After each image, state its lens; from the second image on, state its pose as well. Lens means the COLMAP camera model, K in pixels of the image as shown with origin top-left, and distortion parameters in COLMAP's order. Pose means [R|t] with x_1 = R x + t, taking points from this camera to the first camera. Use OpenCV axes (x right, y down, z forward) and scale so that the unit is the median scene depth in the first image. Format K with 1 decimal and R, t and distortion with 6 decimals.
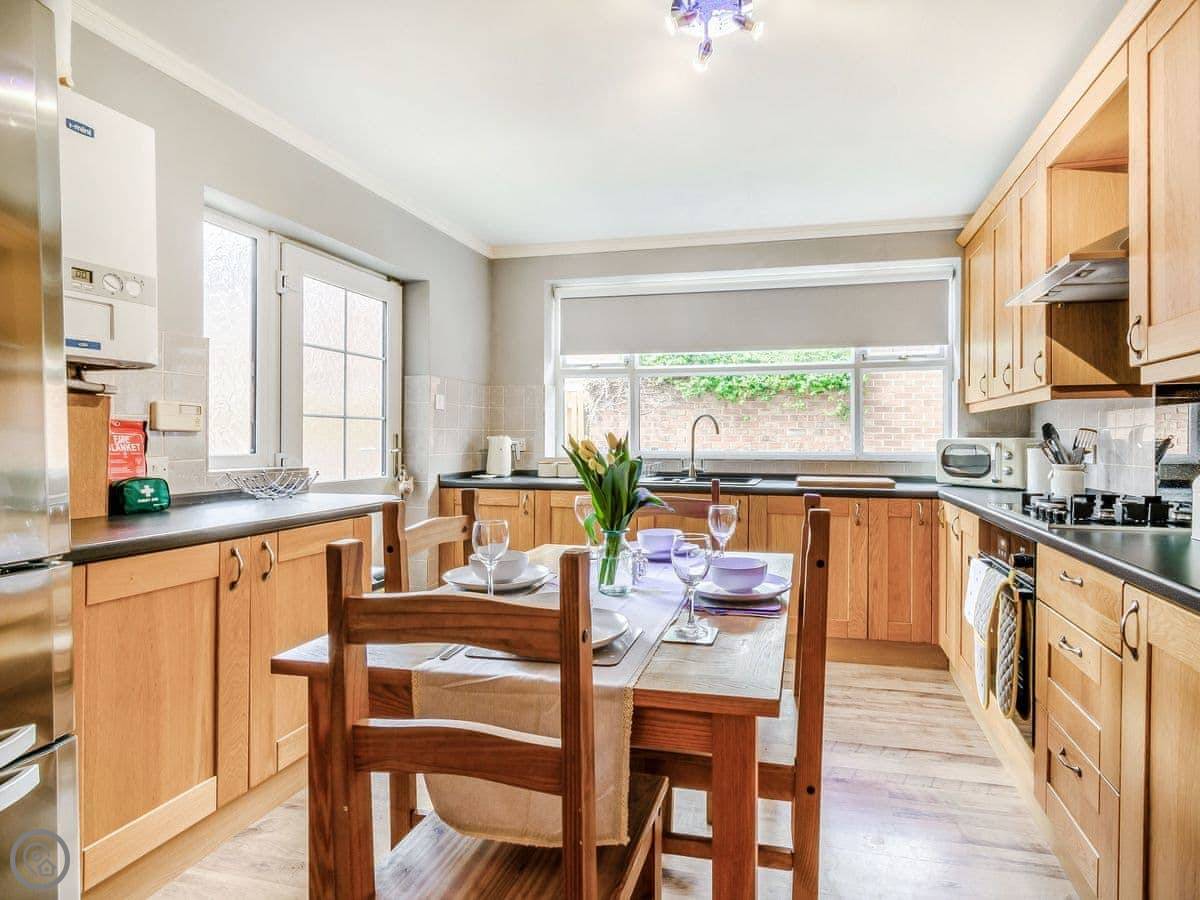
lens RADIAL K [[642.7, 0, 678.7], [0, 642.7, 439.5], [0, 0, 1]] dist [-0.000019, -0.000479]
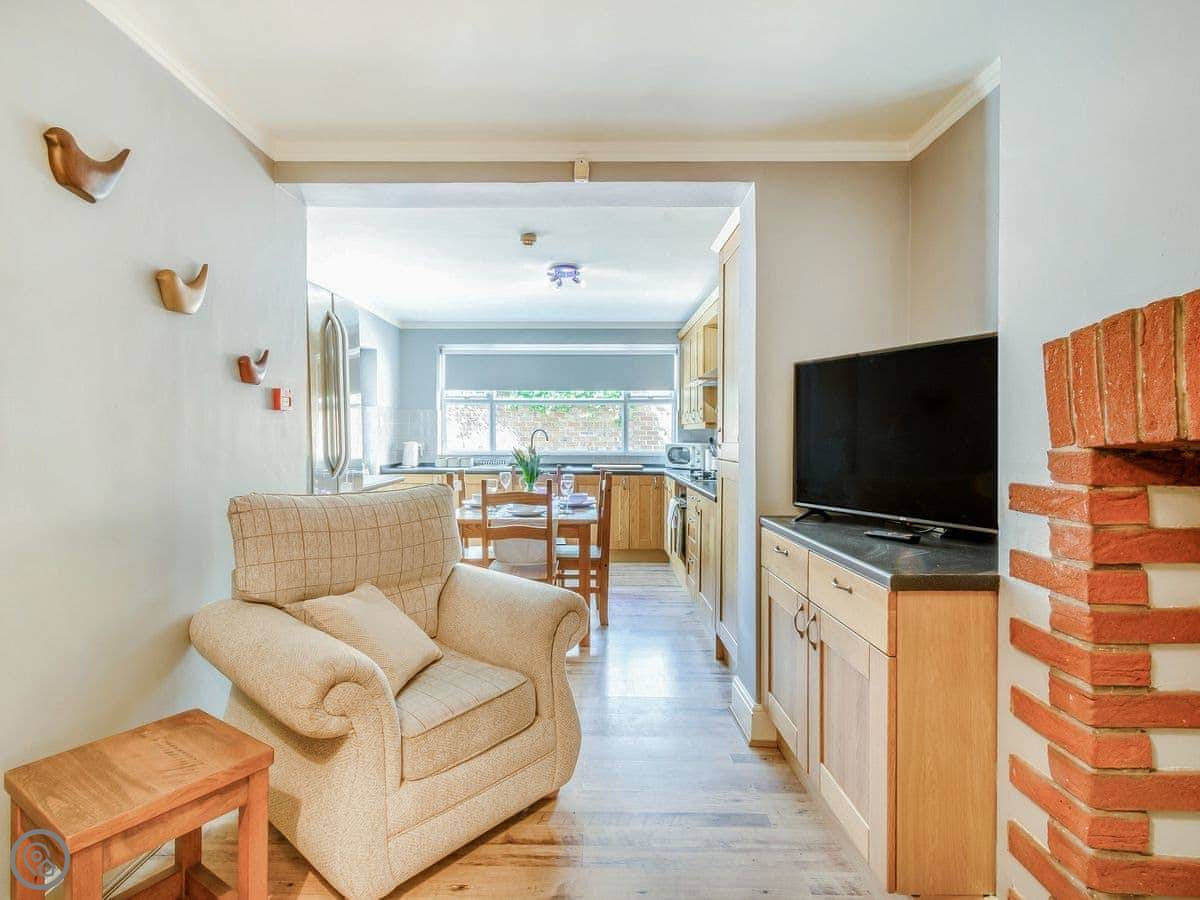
lens RADIAL K [[567.3, 0, 595.0], [0, 567.3, 442.3], [0, 0, 1]] dist [0.000134, -0.000097]
pose [[0.979298, -0.001301, 0.202420, -0.139055], [-0.000814, 0.999946, 0.010364, -0.023203], [-0.202422, -0.010314, 0.979244, -0.596885]]
